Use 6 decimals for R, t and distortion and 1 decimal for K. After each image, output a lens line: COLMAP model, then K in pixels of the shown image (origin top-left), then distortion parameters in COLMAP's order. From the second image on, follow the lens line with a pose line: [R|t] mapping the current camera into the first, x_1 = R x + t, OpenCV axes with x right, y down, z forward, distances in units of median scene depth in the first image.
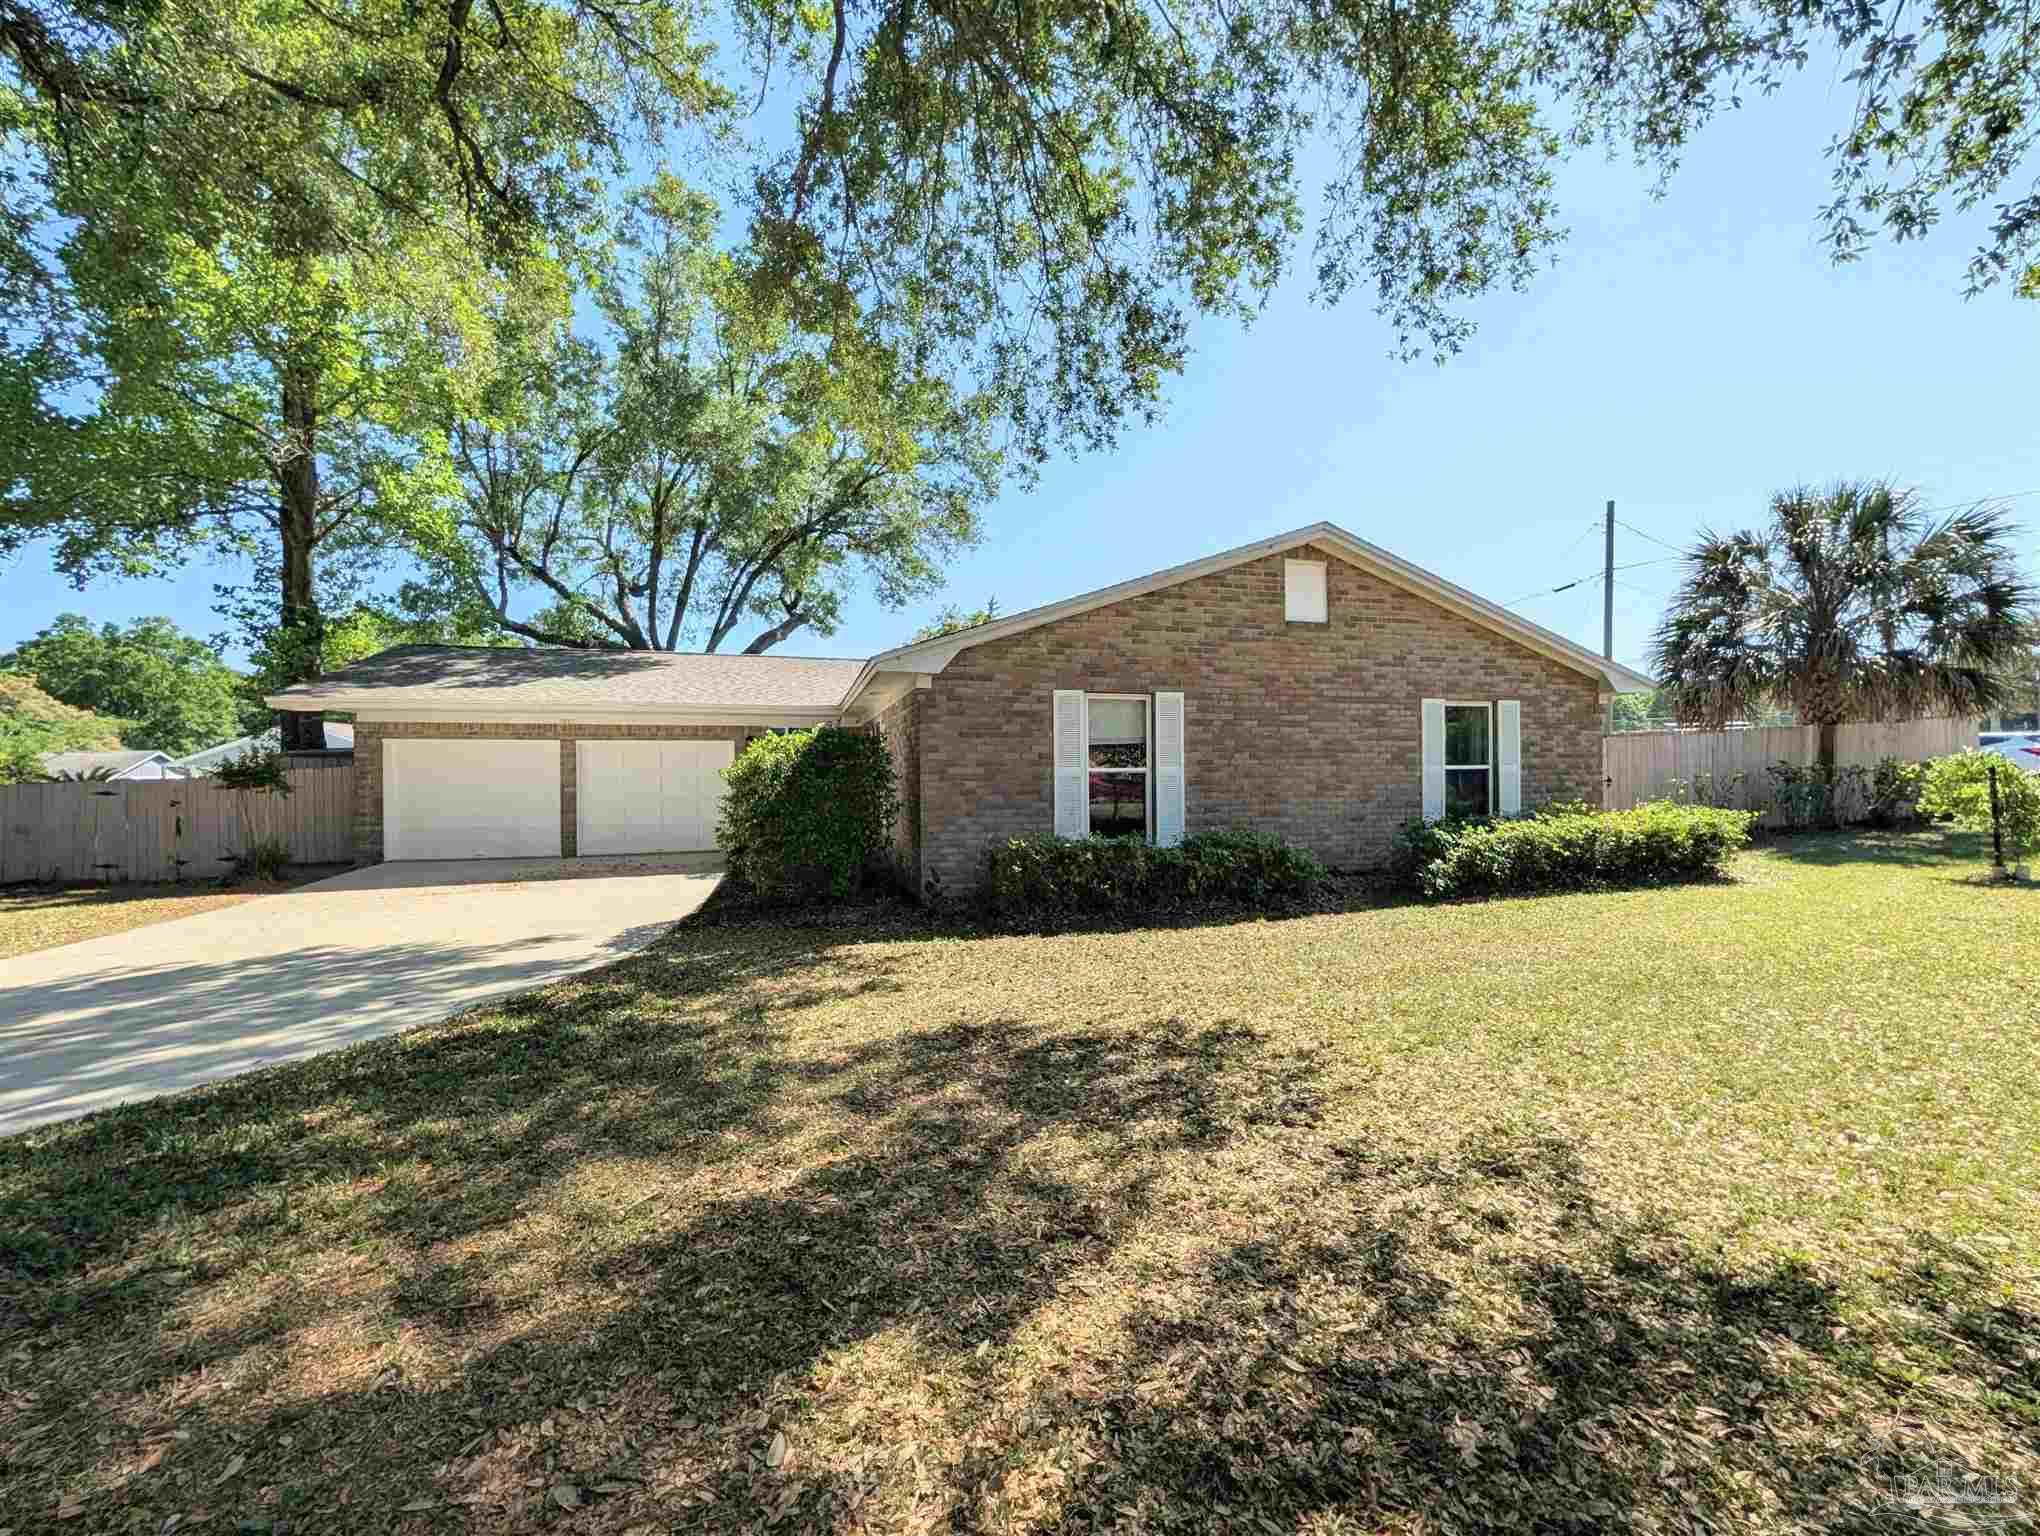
lens RADIAL K [[787.4, 0, 1020.4], [0, 787.4, 771.8], [0, 0, 1]] dist [0.000173, 0.000176]
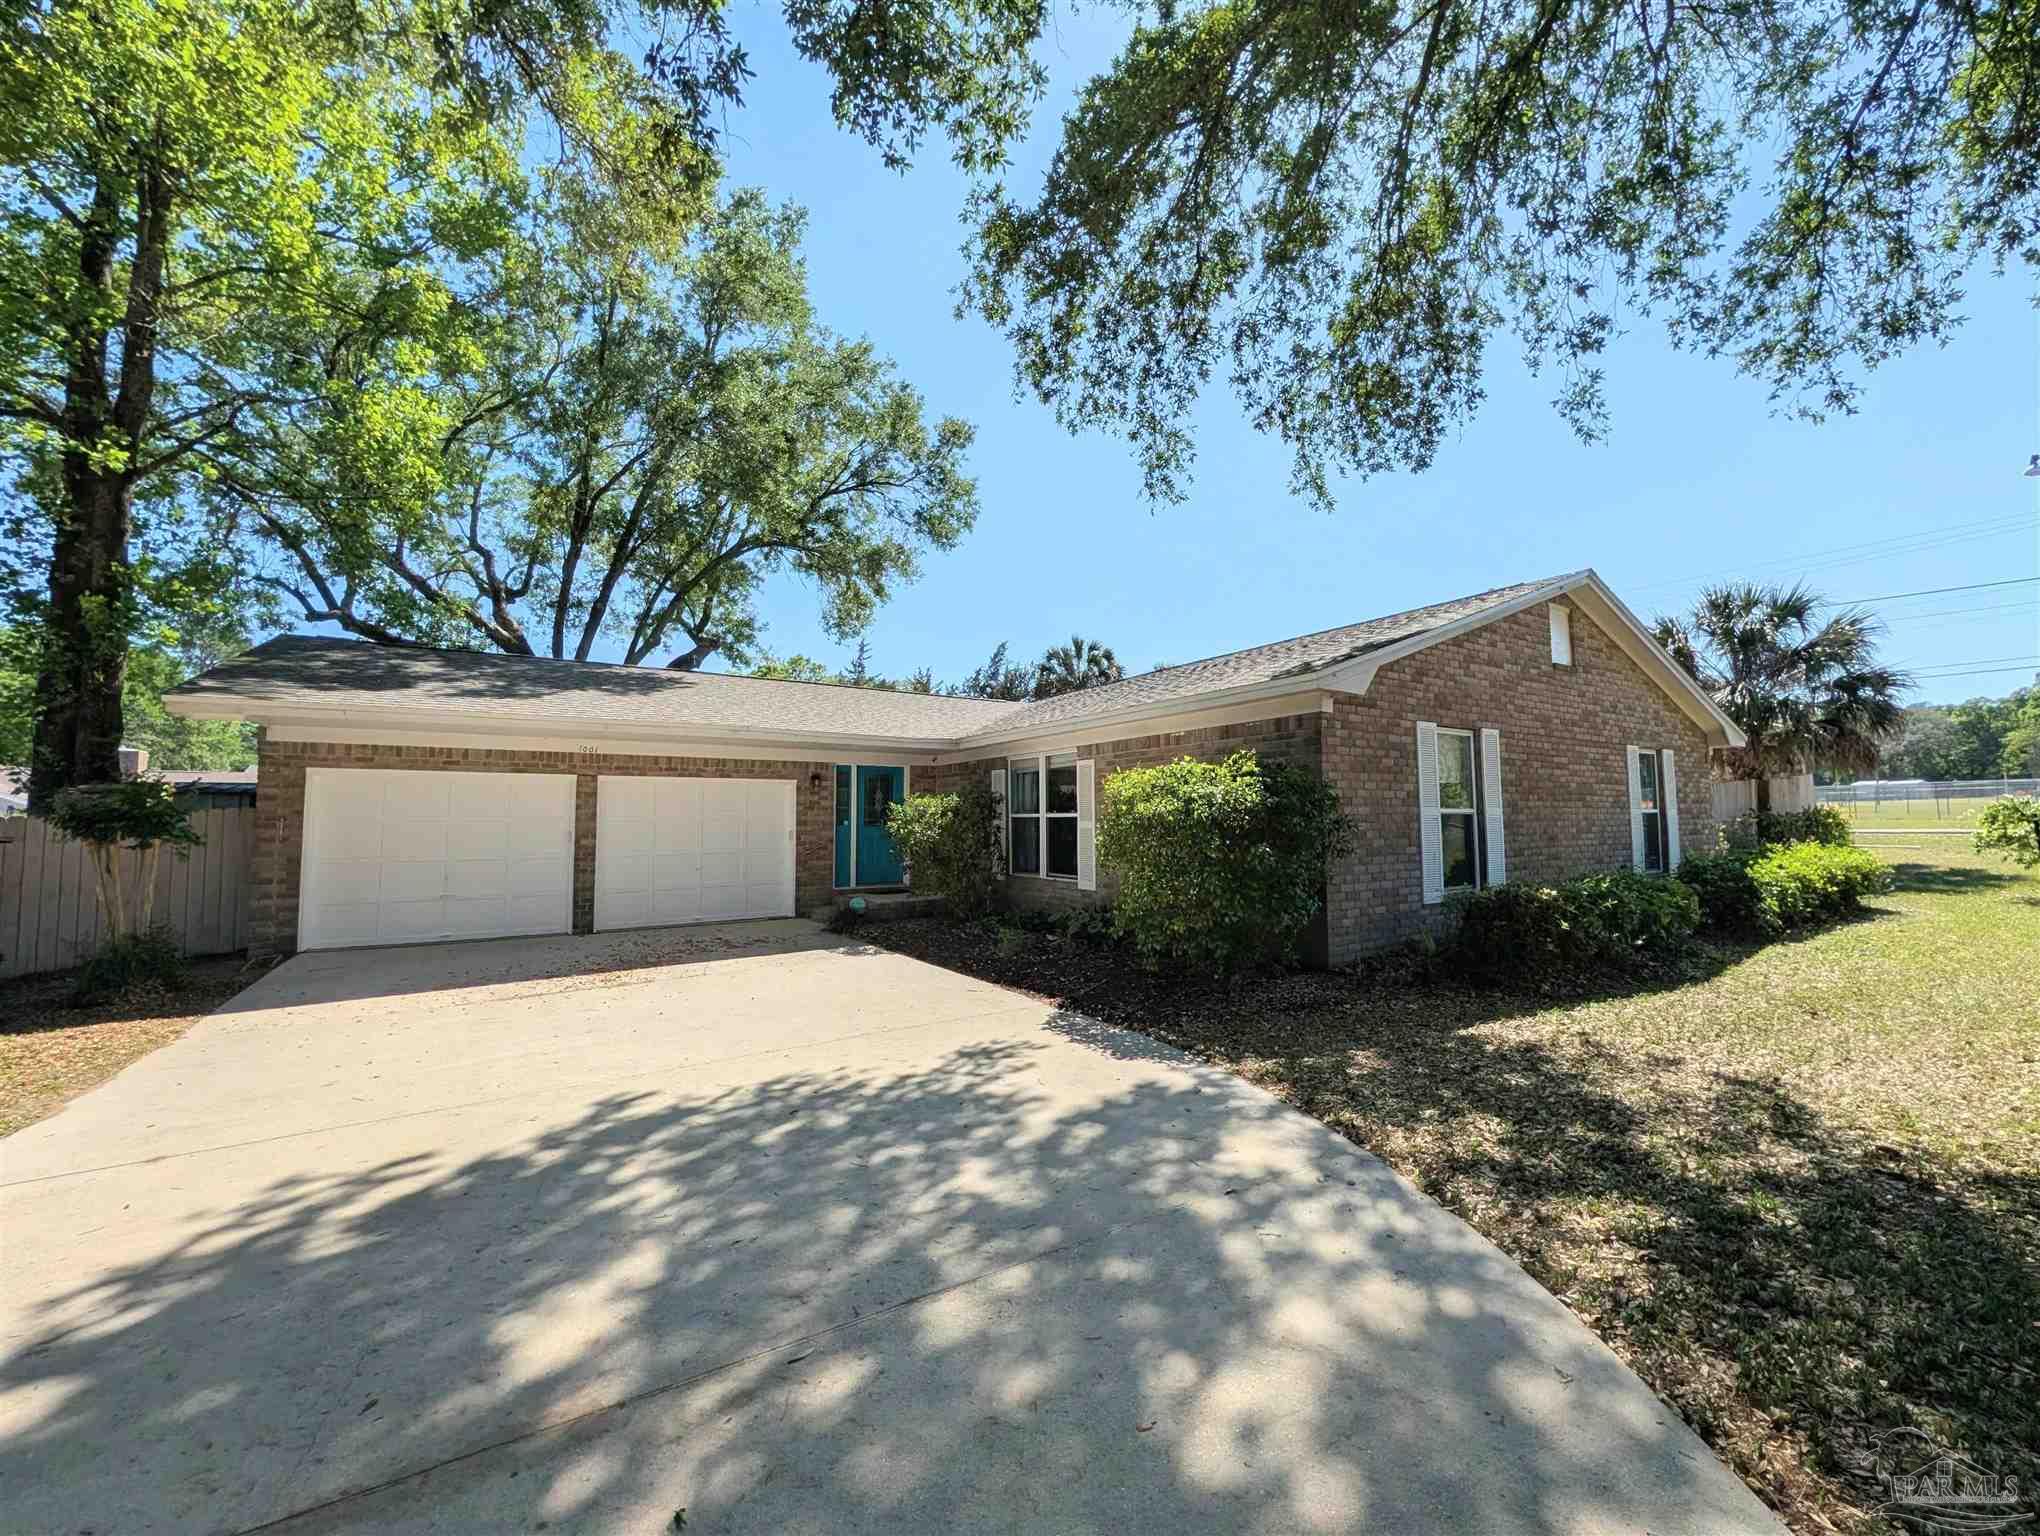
lens RADIAL K [[774.8, 0, 1020.6], [0, 774.8, 772.3], [0, 0, 1]] dist [0.016964, 0.000131]
pose [[0.956243, 0.016048, 0.292133, -0.418180], [0.002557, 0.997998, -0.063194, 0.005878], [-0.292562, 0.061176, 0.954288, 0.175710]]
